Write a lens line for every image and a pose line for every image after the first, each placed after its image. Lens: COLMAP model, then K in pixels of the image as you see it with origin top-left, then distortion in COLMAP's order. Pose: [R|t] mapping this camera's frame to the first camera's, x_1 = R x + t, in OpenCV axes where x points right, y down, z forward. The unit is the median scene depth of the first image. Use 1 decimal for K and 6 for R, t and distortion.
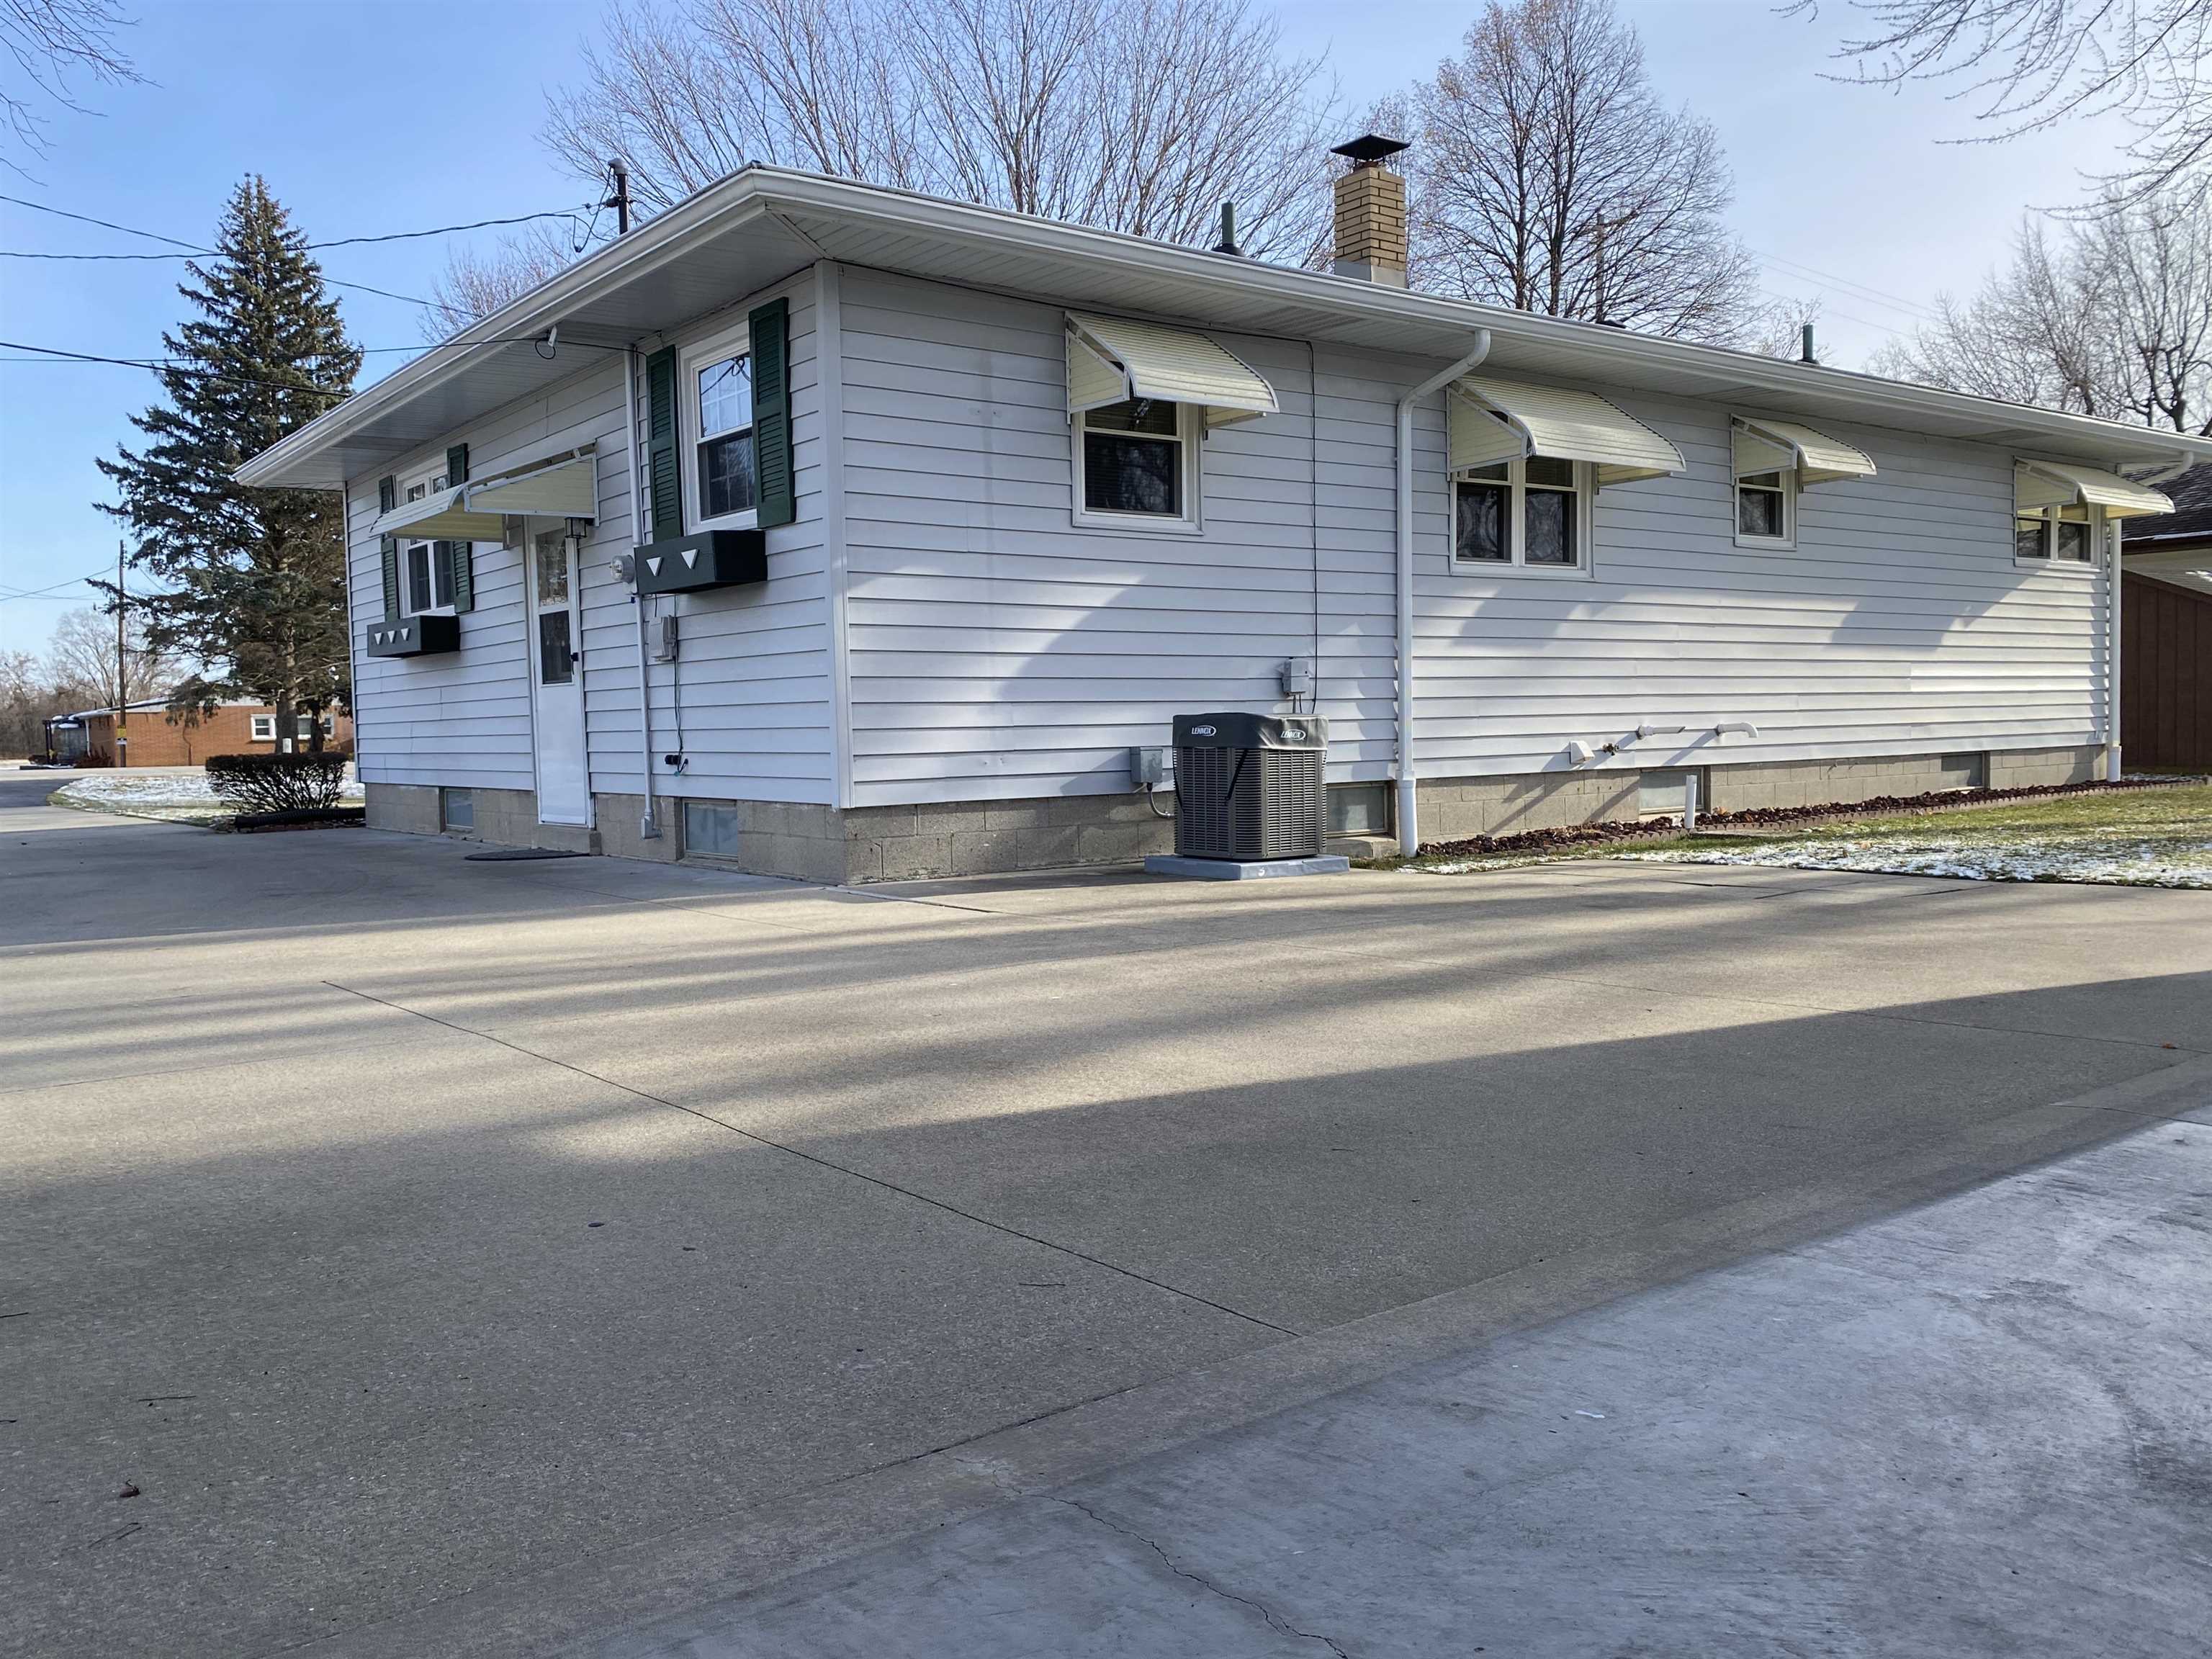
lens RADIAL K [[1708.3, 0, 1106.0], [0, 1708.3, 829.5], [0, 0, 1]] dist [0.062686, 0.002560]
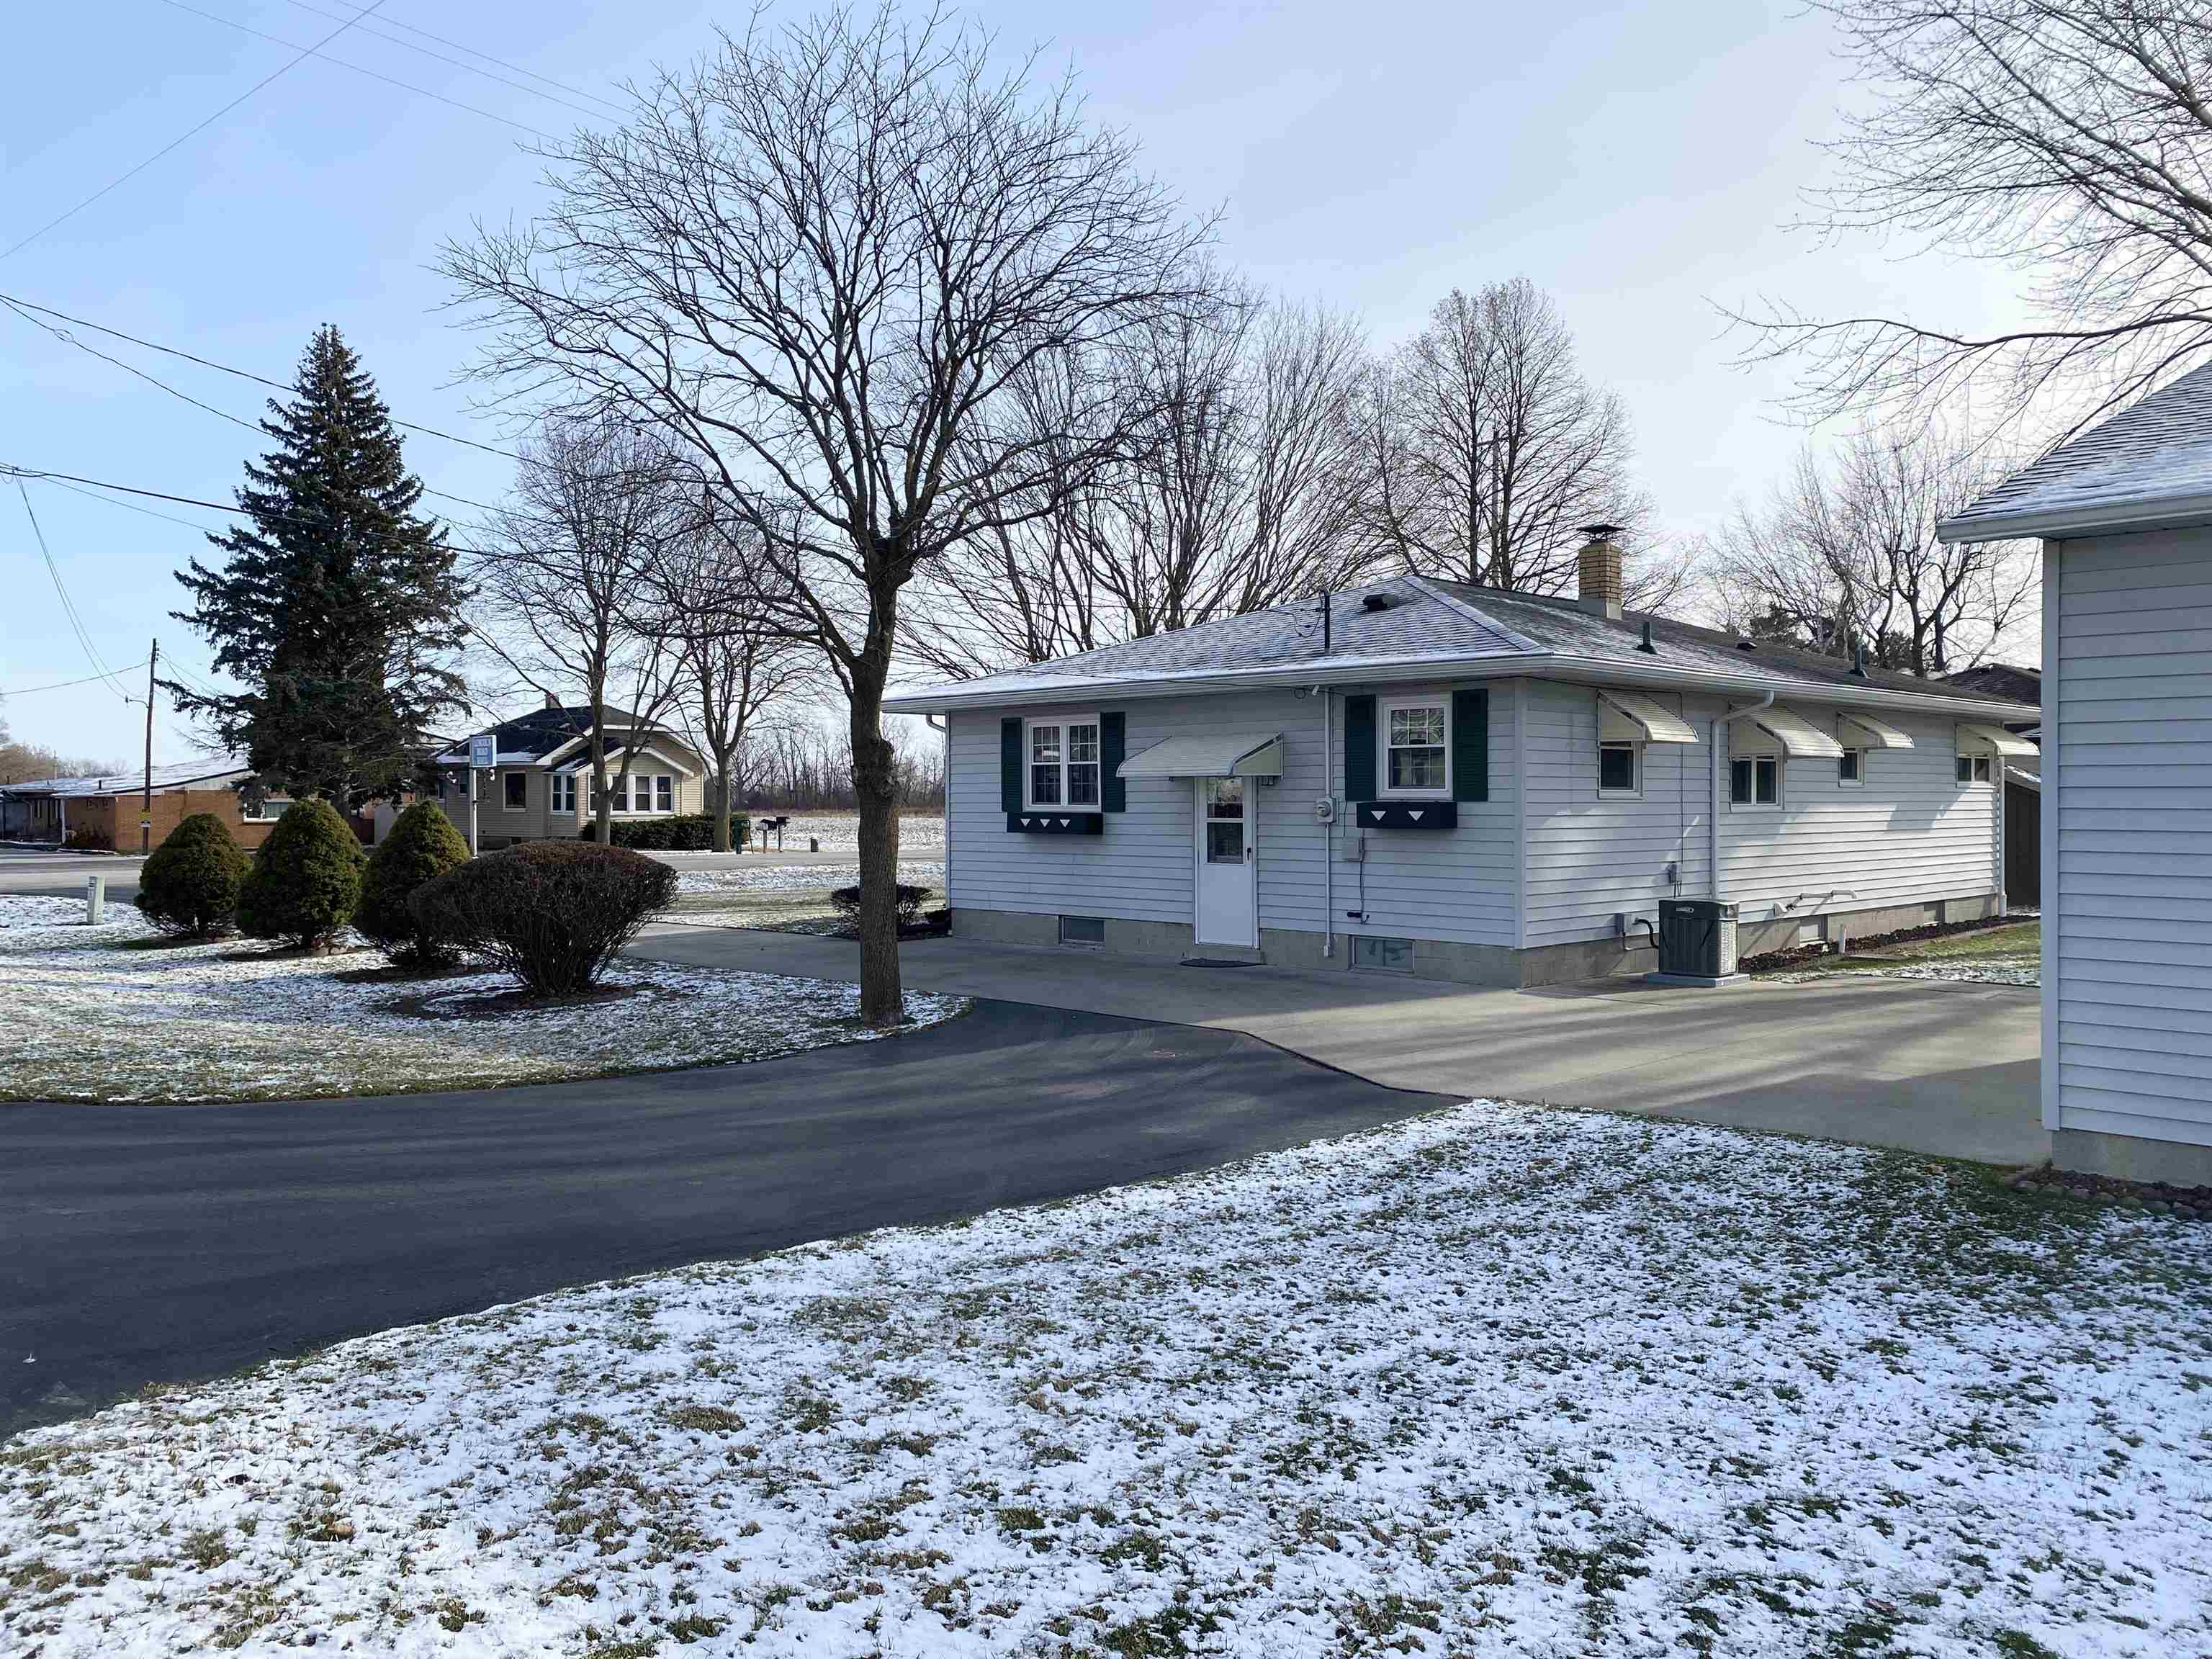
lens RADIAL K [[1687.6, 0, 1109.5], [0, 1687.6, 795.2], [0, 0, 1]] dist [0.074216, -0.000740]
pose [[0.989173, 0.017967, 0.145648, -0.156247], [-0.009080, 0.998069, -0.061452, -0.011027], [-0.146470, 0.059465, 0.987426, -0.151180]]
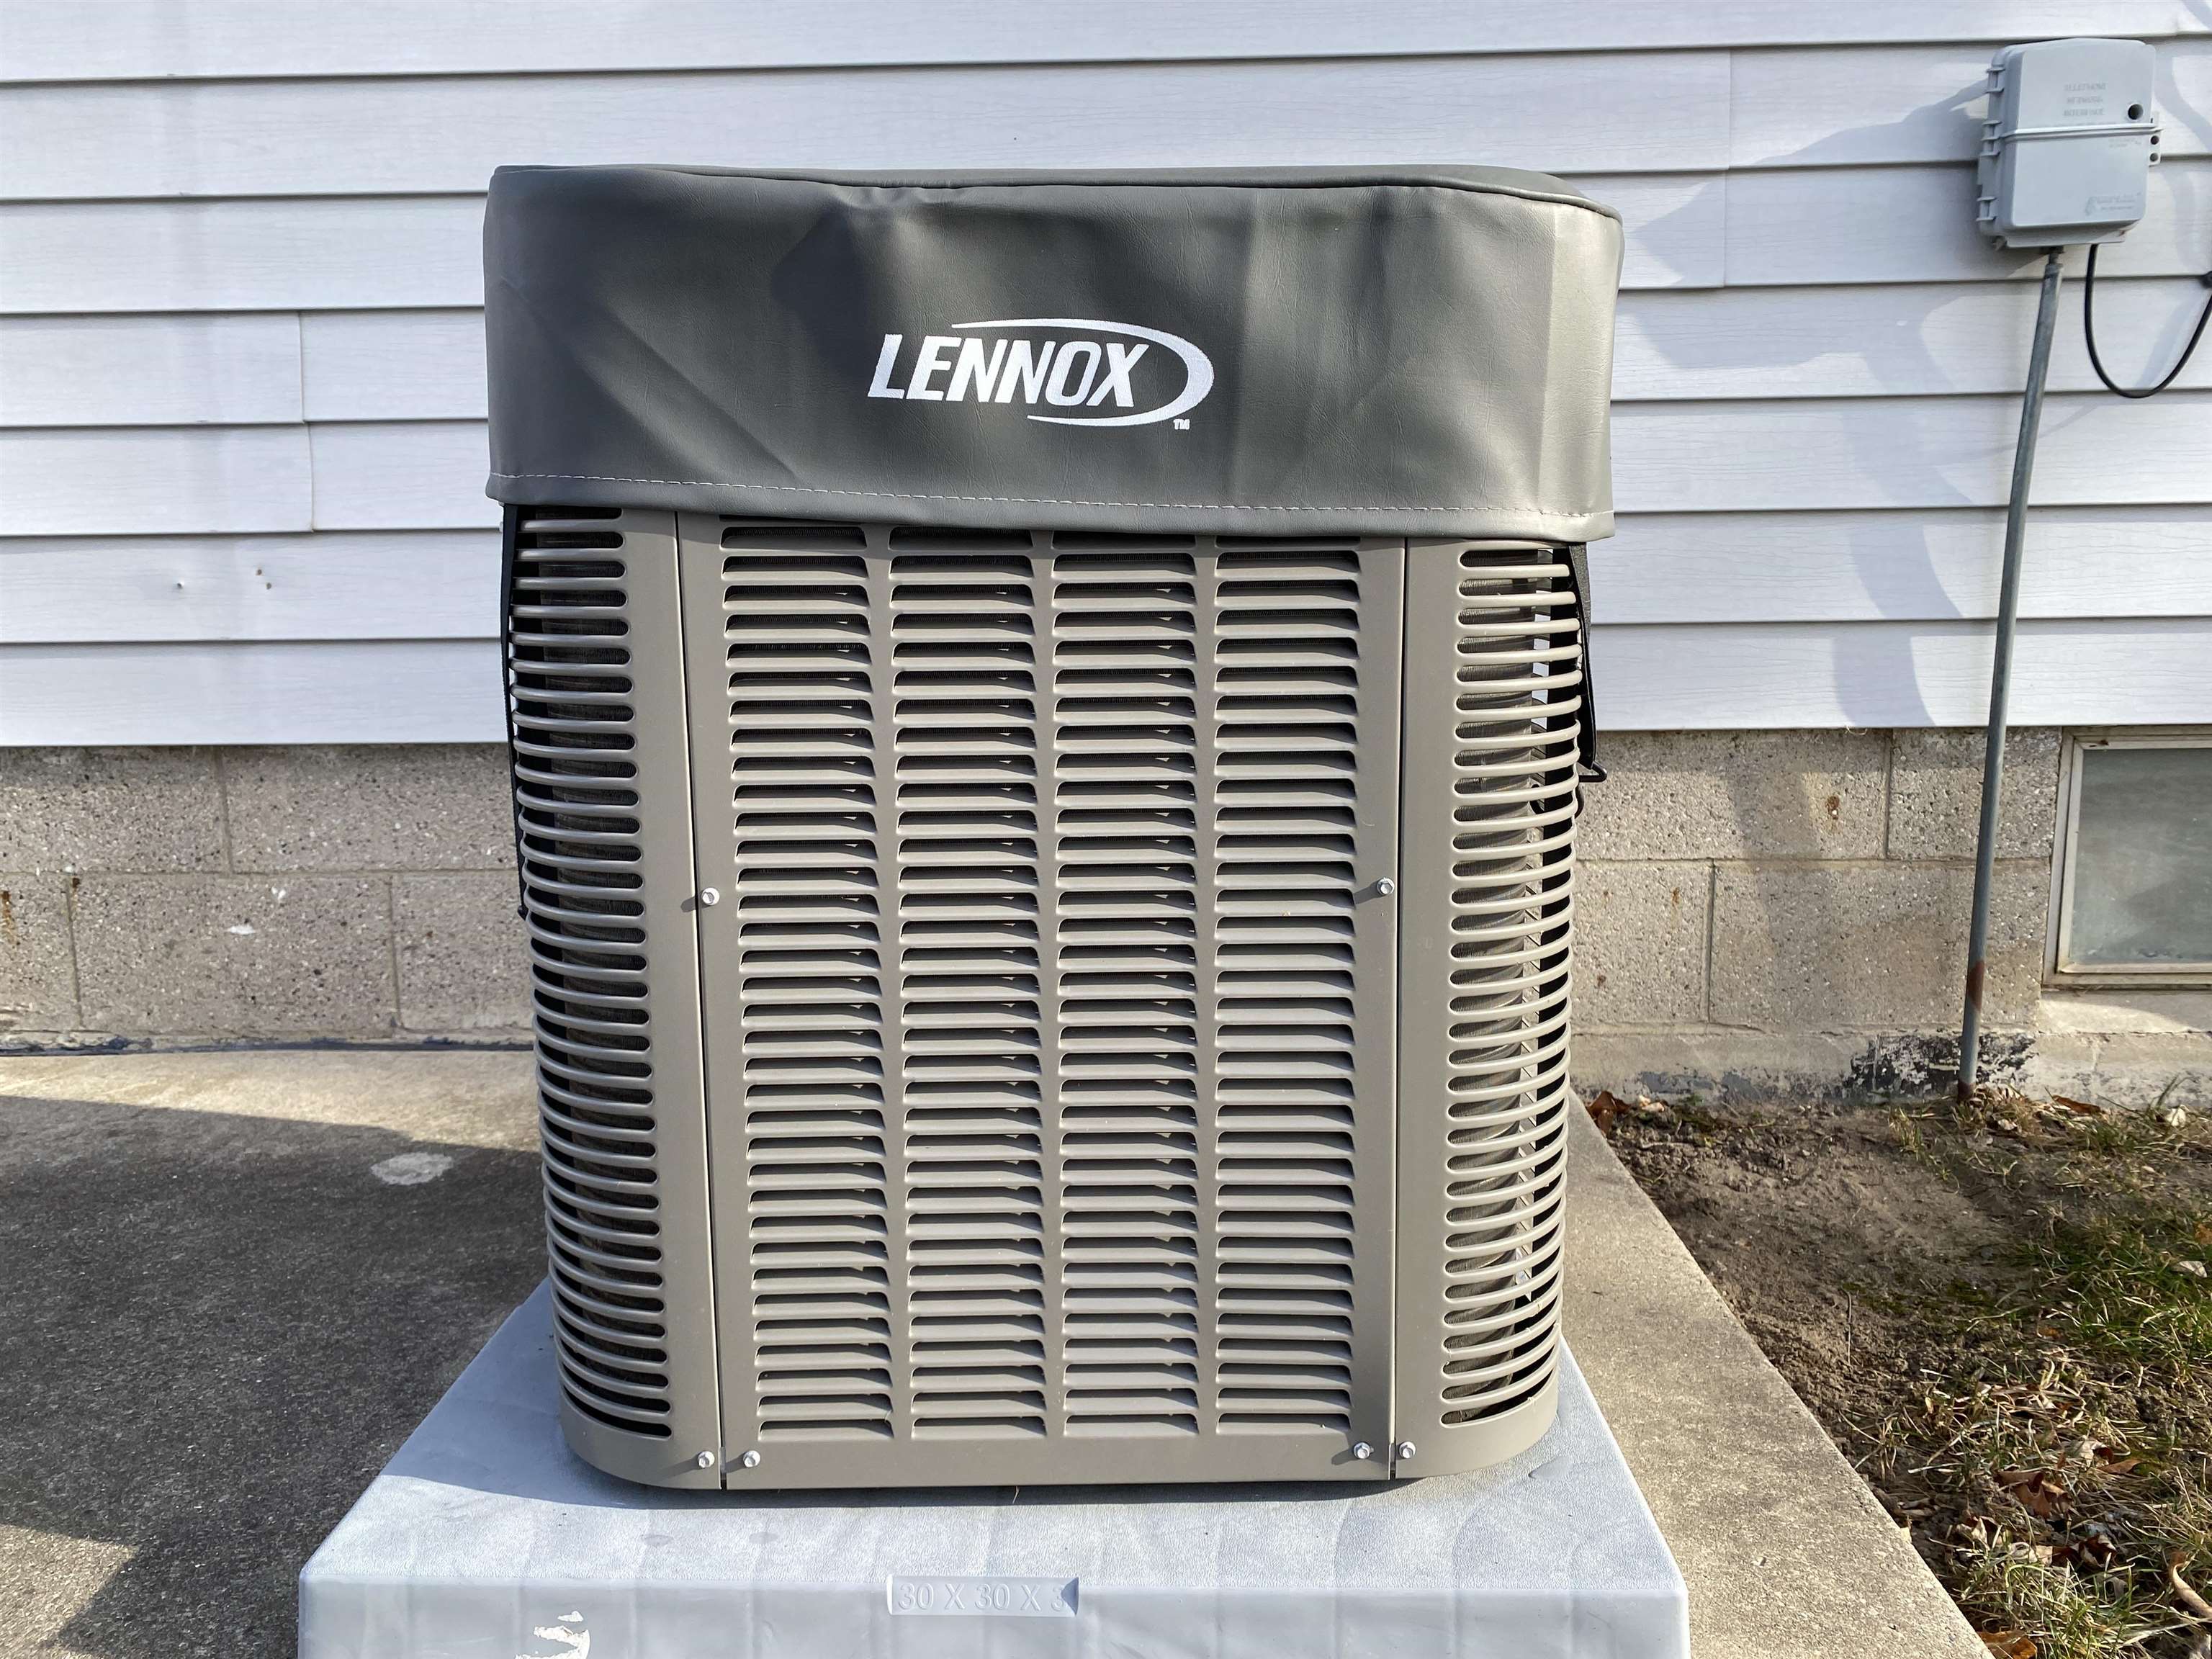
lens RADIAL K [[1693.8, 0, 1106.0], [0, 1693.8, 829.5], [0, 0, 1]] dist [-0.001006, 0.000539]
pose [[0.787775, 0.110068, -0.606049, 0.030251], [-0.038364, 0.990762, 0.130070, -0.007284], [0.614767, -0.079215, 0.784720, 0.160231]]
